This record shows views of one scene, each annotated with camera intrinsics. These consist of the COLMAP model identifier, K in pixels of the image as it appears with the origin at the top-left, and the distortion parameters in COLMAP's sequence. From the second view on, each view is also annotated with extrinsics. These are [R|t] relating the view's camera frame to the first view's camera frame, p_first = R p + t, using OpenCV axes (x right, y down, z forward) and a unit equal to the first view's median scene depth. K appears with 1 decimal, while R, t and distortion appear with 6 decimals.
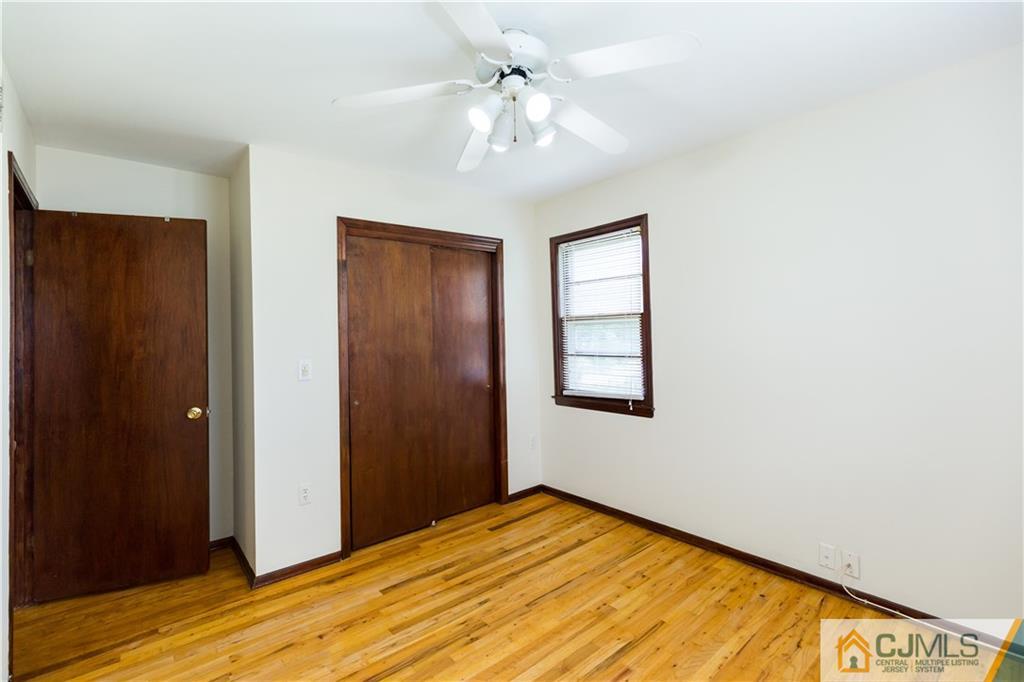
lens RADIAL K [[462.0, 0, 510.8], [0, 462.0, 333.9], [0, 0, 1]] dist [0.001384, 0.000092]
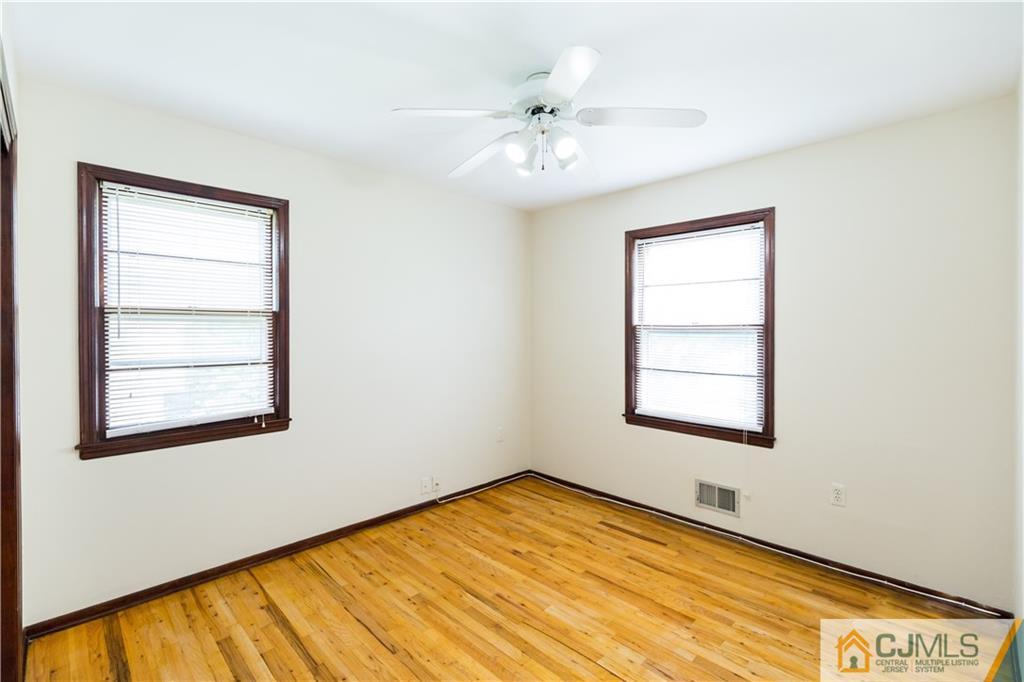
lens RADIAL K [[463.8, 0, 512.0], [0, 463.8, 341.0], [0, 0, 1]] dist [0.001420, 0.000051]
pose [[-0.082766, -0.002275, 0.996566, -0.678860], [0.000135, 0.999997, 0.002294, 0.008286], [-0.996569, 0.000324, -0.082766, 0.694181]]
